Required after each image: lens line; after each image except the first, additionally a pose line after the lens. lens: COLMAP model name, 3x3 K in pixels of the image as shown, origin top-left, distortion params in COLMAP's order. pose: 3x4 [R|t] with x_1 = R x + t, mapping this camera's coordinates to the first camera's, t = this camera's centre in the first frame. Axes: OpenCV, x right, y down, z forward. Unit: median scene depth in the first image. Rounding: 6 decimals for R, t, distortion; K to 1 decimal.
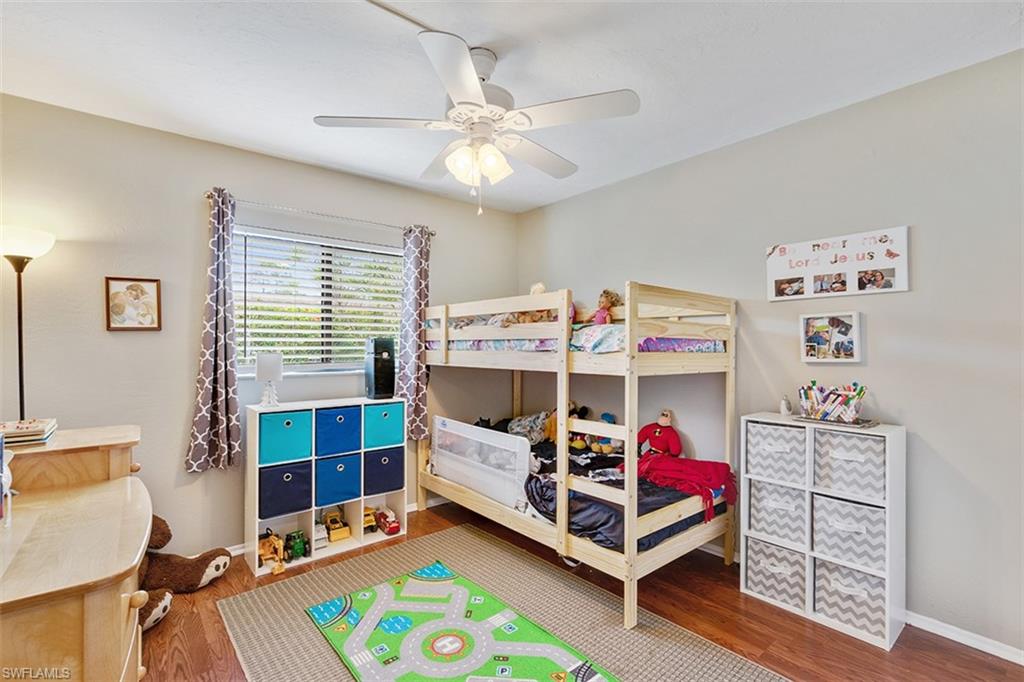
lens RADIAL K [[458.6, 0, 507.8], [0, 458.6, 342.0], [0, 0, 1]] dist [-0.008980, 0.002286]
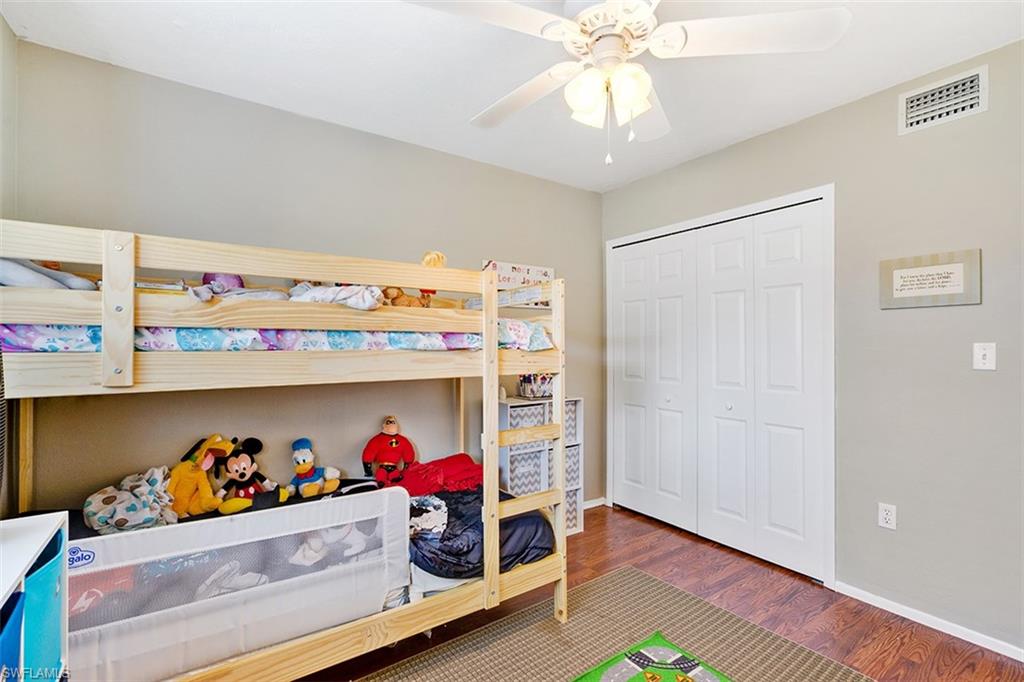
lens RADIAL K [[458.6, 0, 509.3], [0, 458.6, 346.4], [0, 0, 1]] dist [-0.008980, 0.002286]
pose [[0.098515, -0.000248, 0.995136, -0.656812], [-0.008374, 0.999964, 0.001078, 0.014668], [-0.995100, -0.008440, 0.098509, 0.893558]]
